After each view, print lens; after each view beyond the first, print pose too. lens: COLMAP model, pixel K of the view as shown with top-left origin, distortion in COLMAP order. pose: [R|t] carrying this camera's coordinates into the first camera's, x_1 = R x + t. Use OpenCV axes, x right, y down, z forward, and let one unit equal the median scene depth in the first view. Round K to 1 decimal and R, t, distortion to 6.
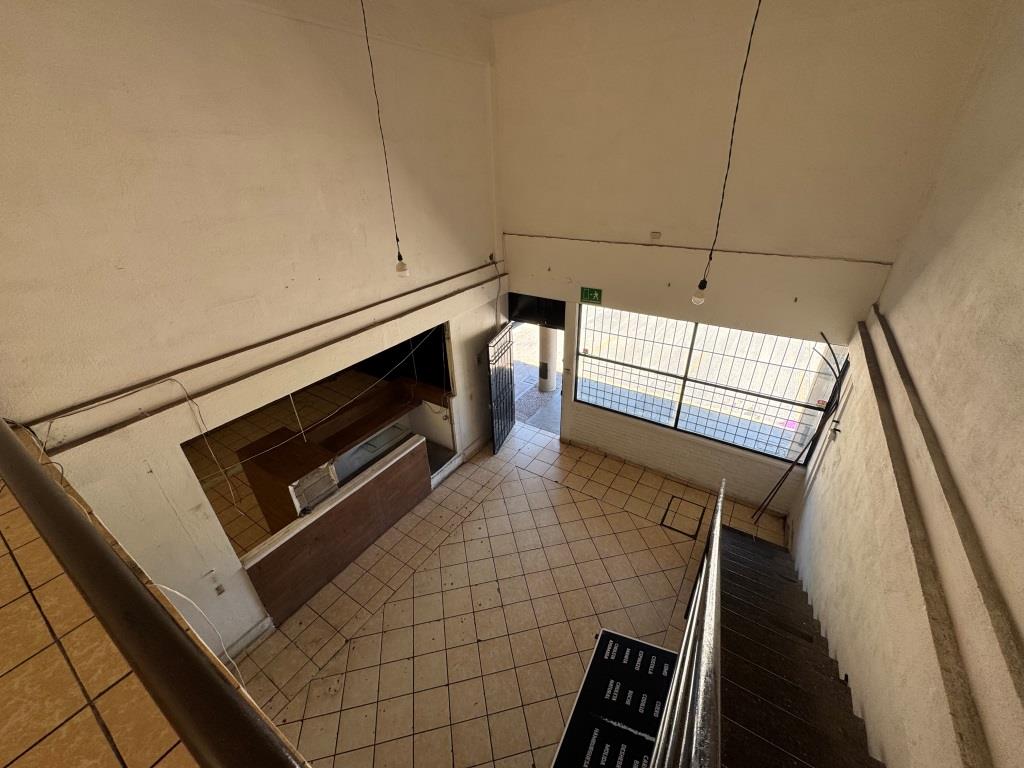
lens RADIAL K [[407.7, 0, 513.8], [0, 407.7, 383.9], [0, 0, 1]] dist [-0.002751, 0.000513]
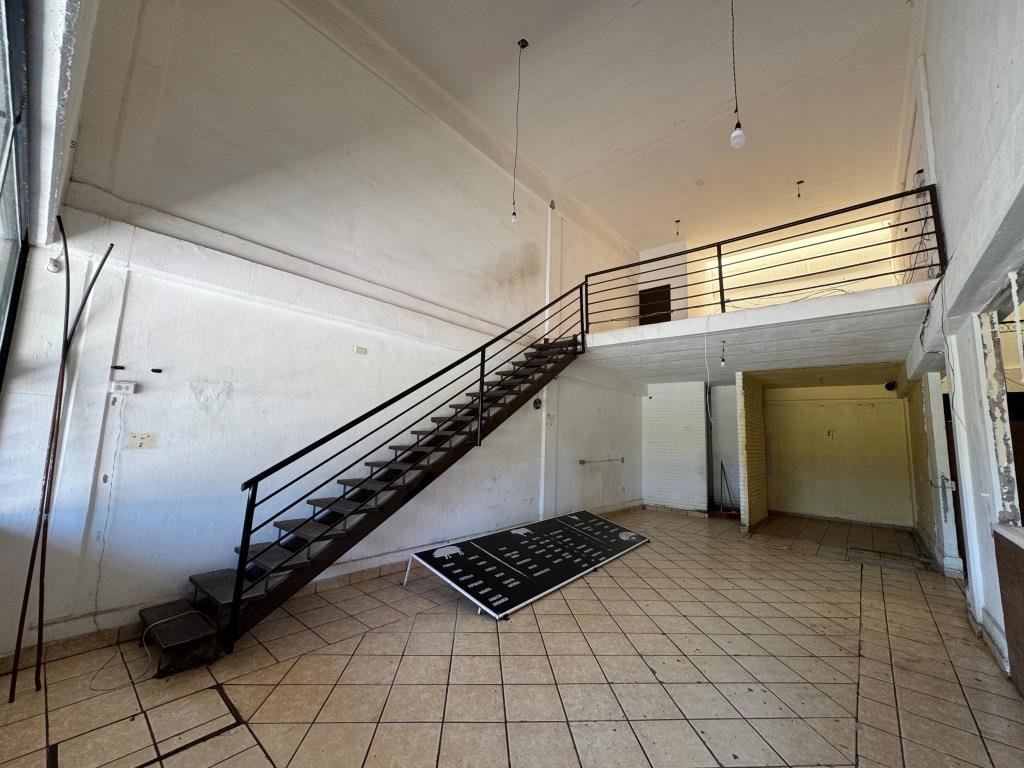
lens RADIAL K [[407.7, 0, 512.5], [0, 407.7, 383.8], [0, 0, 1]] dist [-0.002751, 0.000513]
pose [[-0.991150, 0.003289, 0.132709, 0.068607], [0.050686, 0.933331, 0.355422, -0.062144], [-0.122693, 0.359003, -0.925237, 1.211176]]
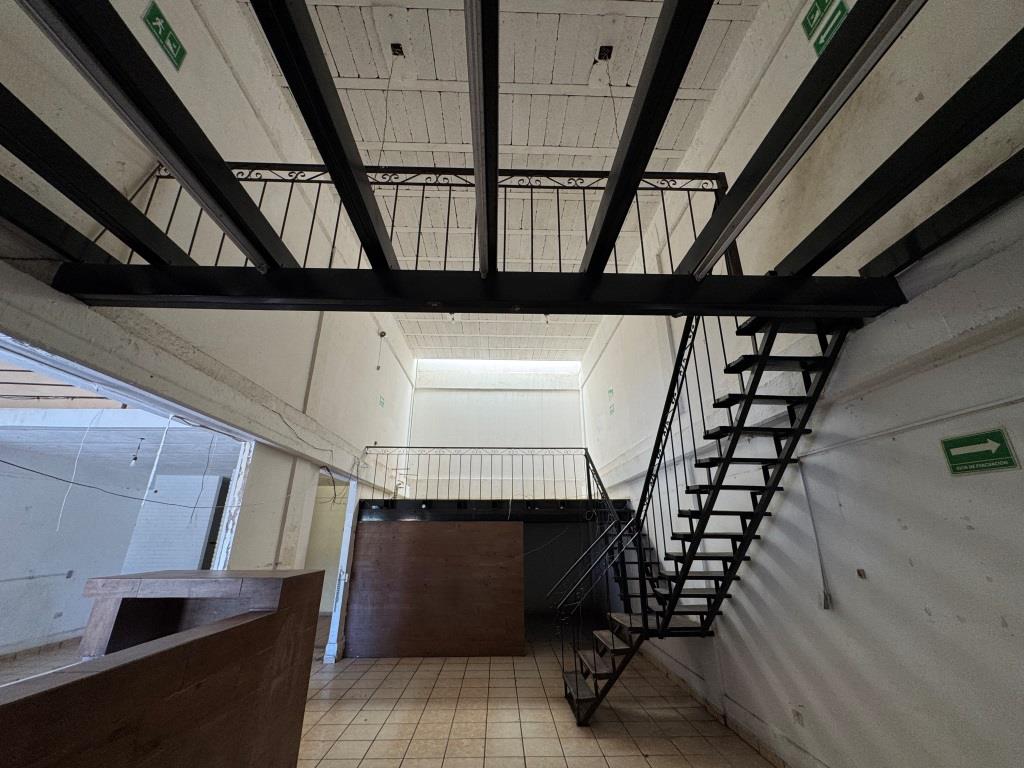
lens RADIAL K [[407.7, 0, 513.9], [0, 407.7, 385.2], [0, 0, 1]] dist [-0.002751, 0.000513]
pose [[-0.820766, -0.172793, -0.544505, -0.470402], [-0.256613, 0.963099, 0.081179, -0.193260], [0.510385, 0.206356, -0.834820, 1.388897]]
